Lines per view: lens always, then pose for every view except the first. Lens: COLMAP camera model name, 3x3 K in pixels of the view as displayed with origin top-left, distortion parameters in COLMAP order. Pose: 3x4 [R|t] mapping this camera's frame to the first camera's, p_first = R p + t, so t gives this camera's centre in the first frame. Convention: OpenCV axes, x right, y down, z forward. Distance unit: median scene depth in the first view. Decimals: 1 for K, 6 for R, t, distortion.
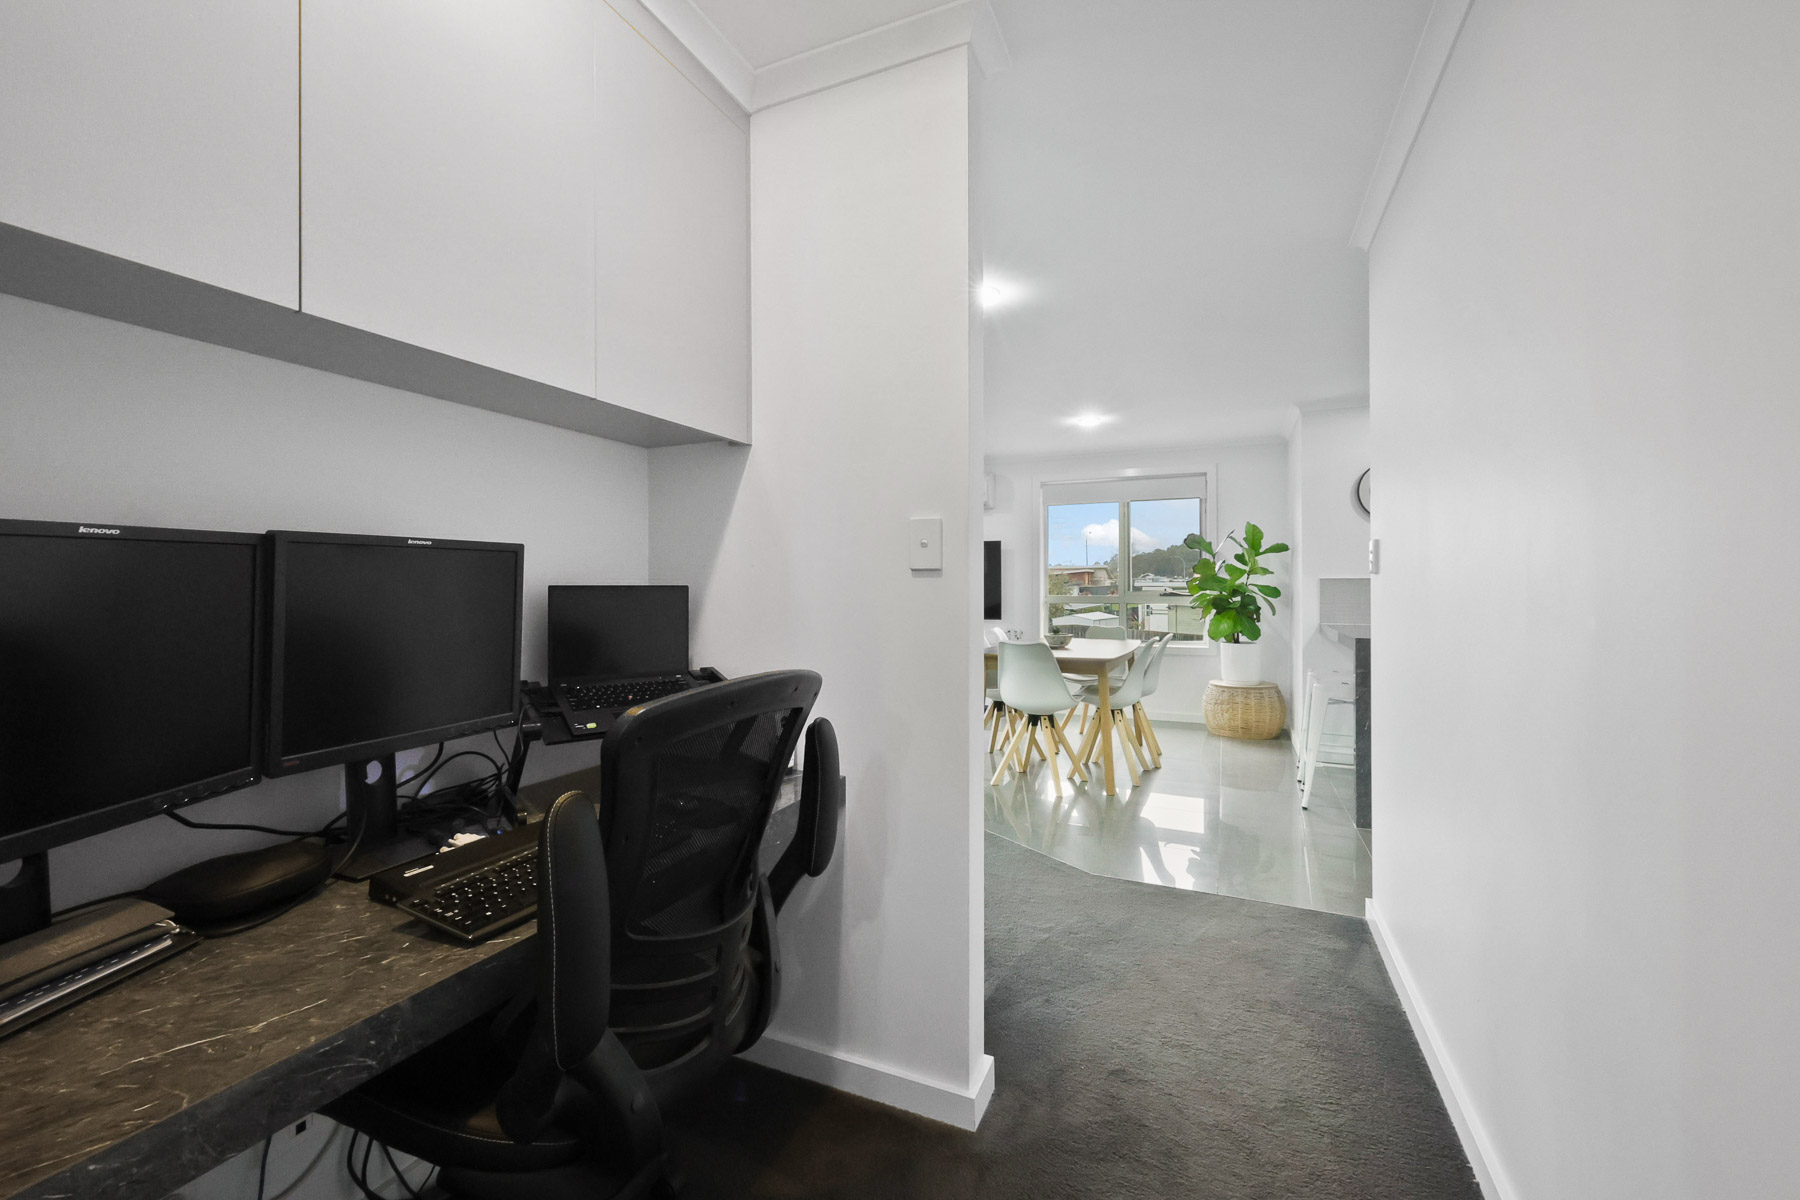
lens RADIAL K [[722.9, 0, 904.8], [0, 722.9, 585.6], [0, 0, 1]] dist [-0.000269, -0.000010]
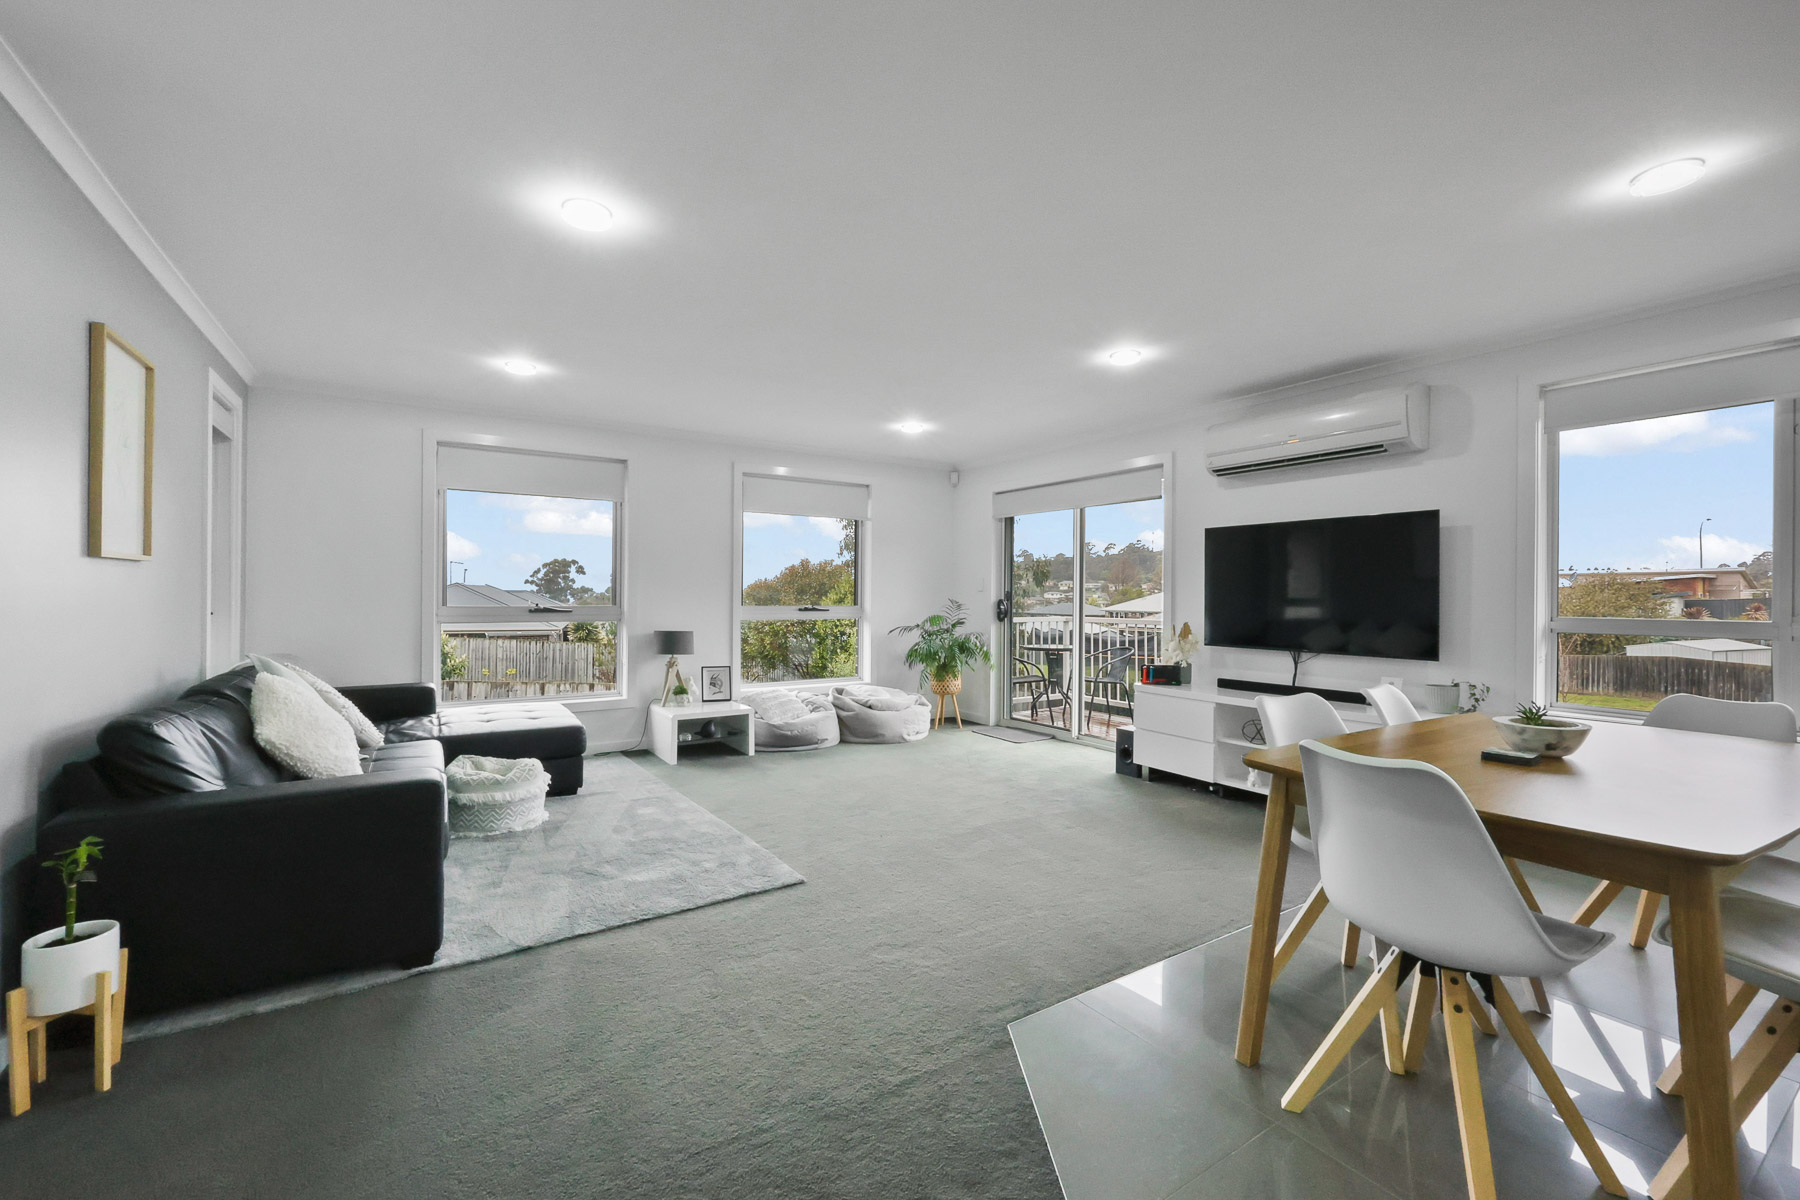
lens RADIAL K [[743.6, 0, 898.3], [0, 743.6, 594.8], [0, 0, 1]] dist [0.000015, 0.000026]
pose [[0.837729, 0.007020, -0.546042, 0.120883], [-0.006770, 0.999974, 0.002469, 0.000742], [0.546045, 0.001628, 0.837754, 0.412355]]
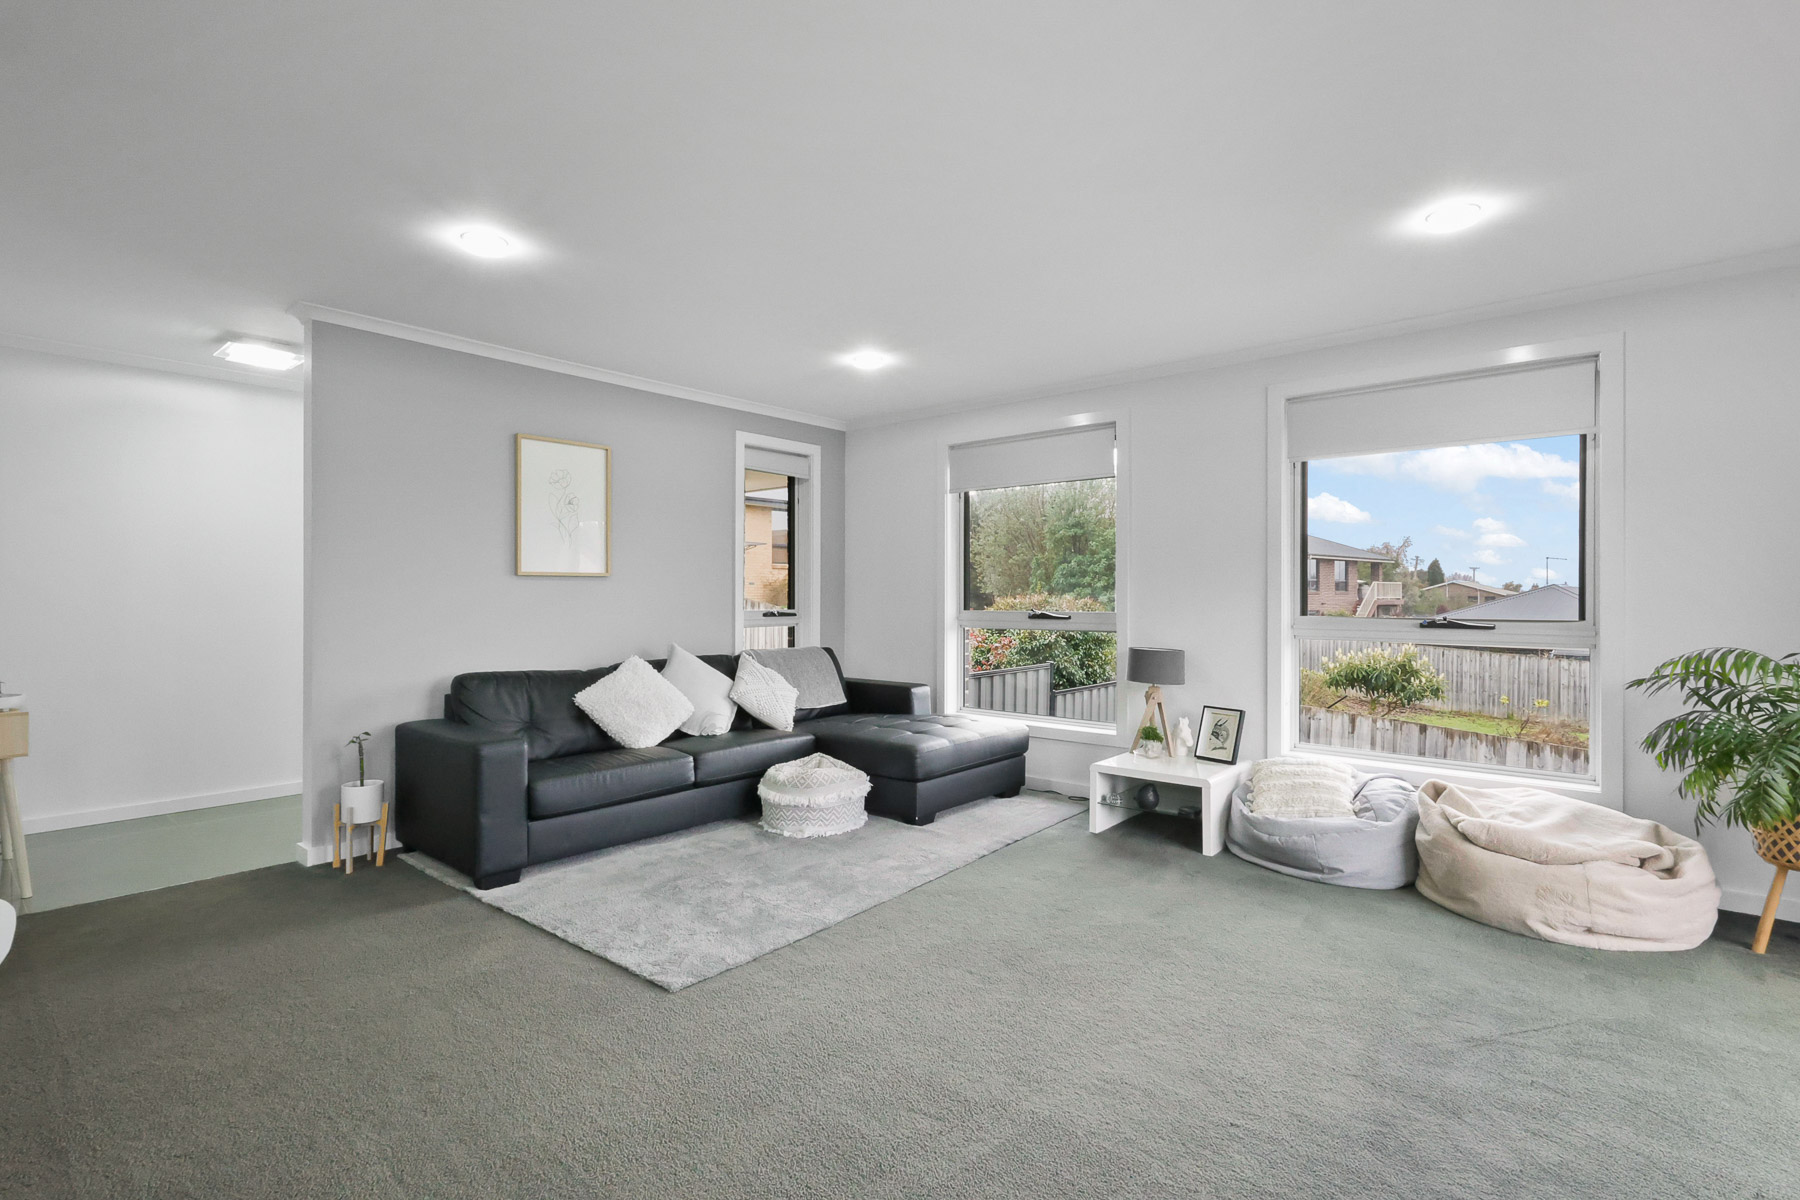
lens RADIAL K [[843.0, 0, 896.8], [0, 843.0, 599.8], [0, 0, 1]] dist [-0.000548, -0.000129]
pose [[-0.292434, 0.005863, -0.956268, 0.158199], [0.001344, 0.999983, 0.005720, 0.001853], [0.956285, 0.000388, -0.292437, 1.049334]]
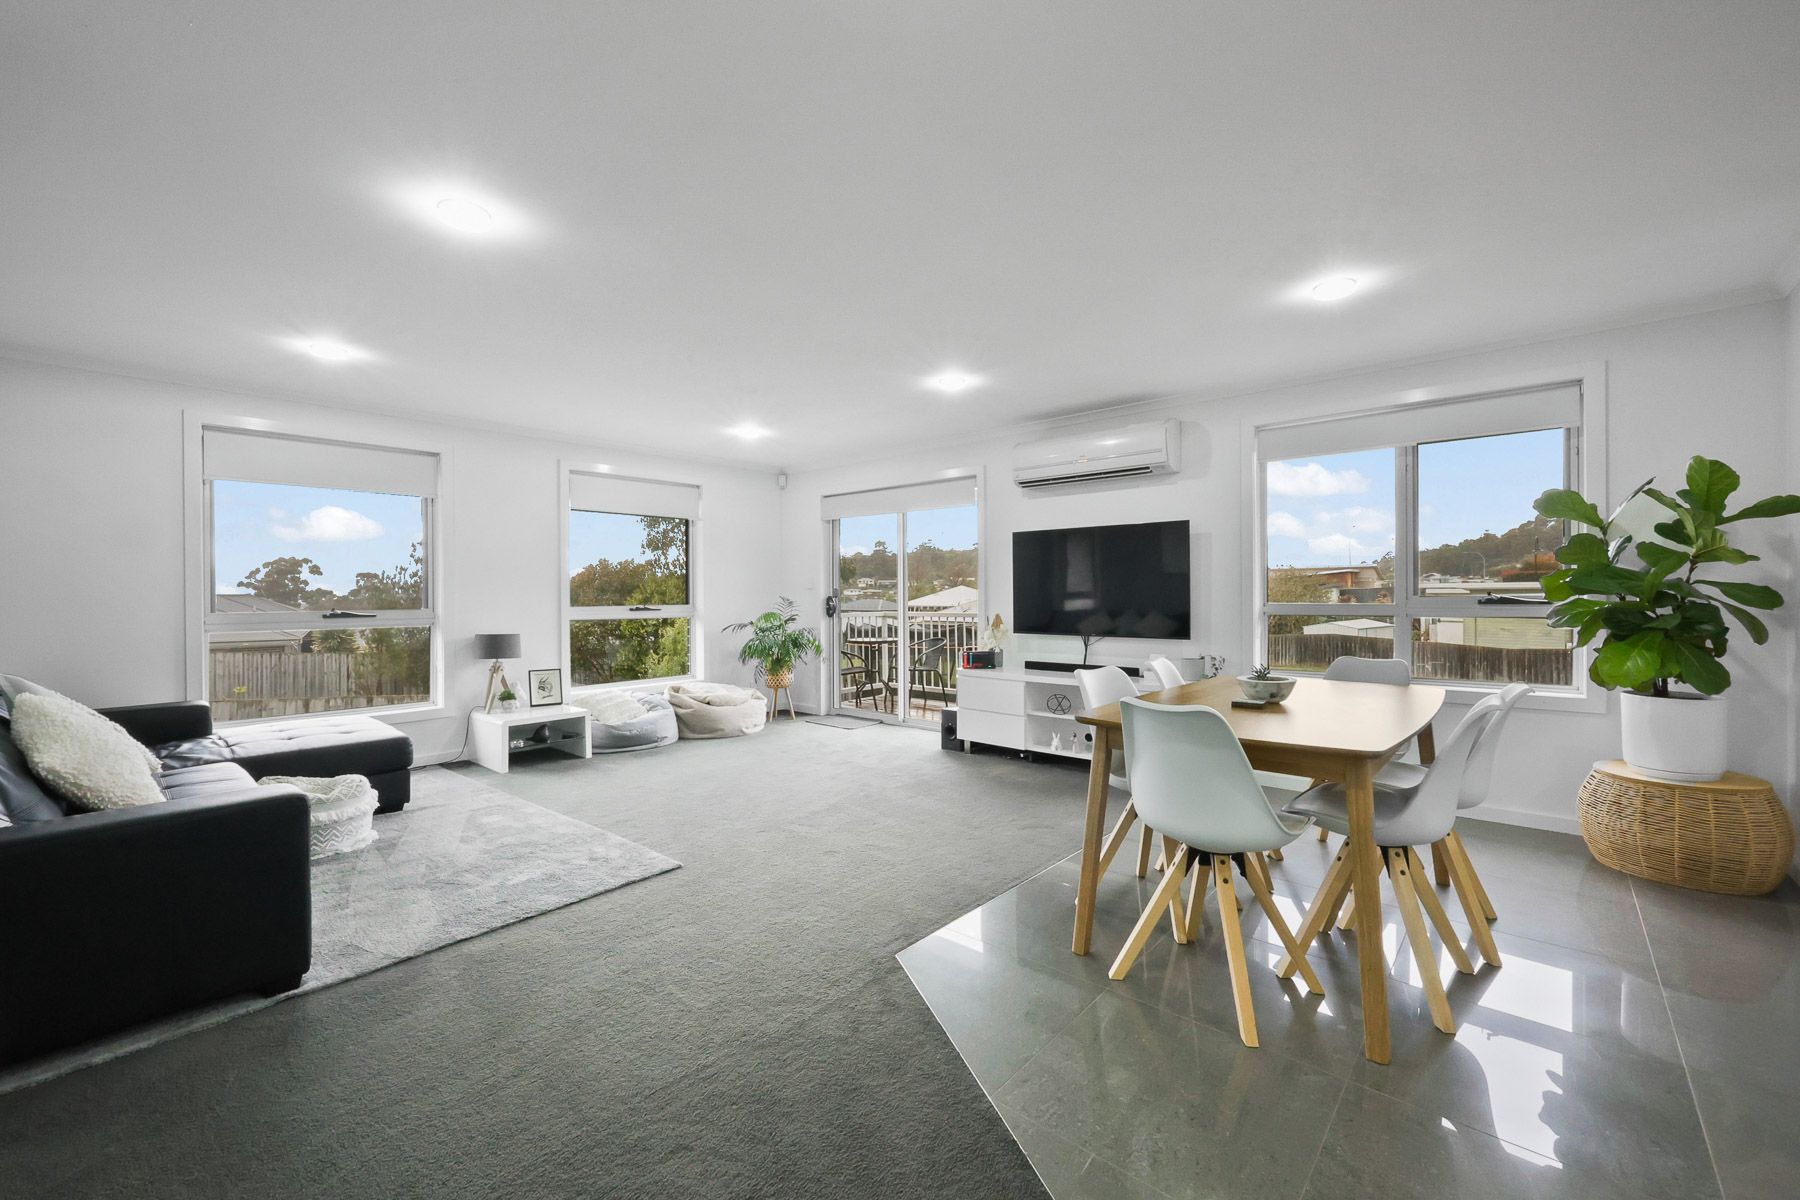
lens RADIAL K [[731.7, 0, 902.8], [0, 731.7, 594.3], [0, 0, 1]] dist [-0.000831, -0.000041]
pose [[0.954538, -0.004106, -0.298060, 0.100236], [0.005857, 0.999970, 0.004982, 0.000970], [0.298031, -0.006501, 0.954534, 0.347479]]
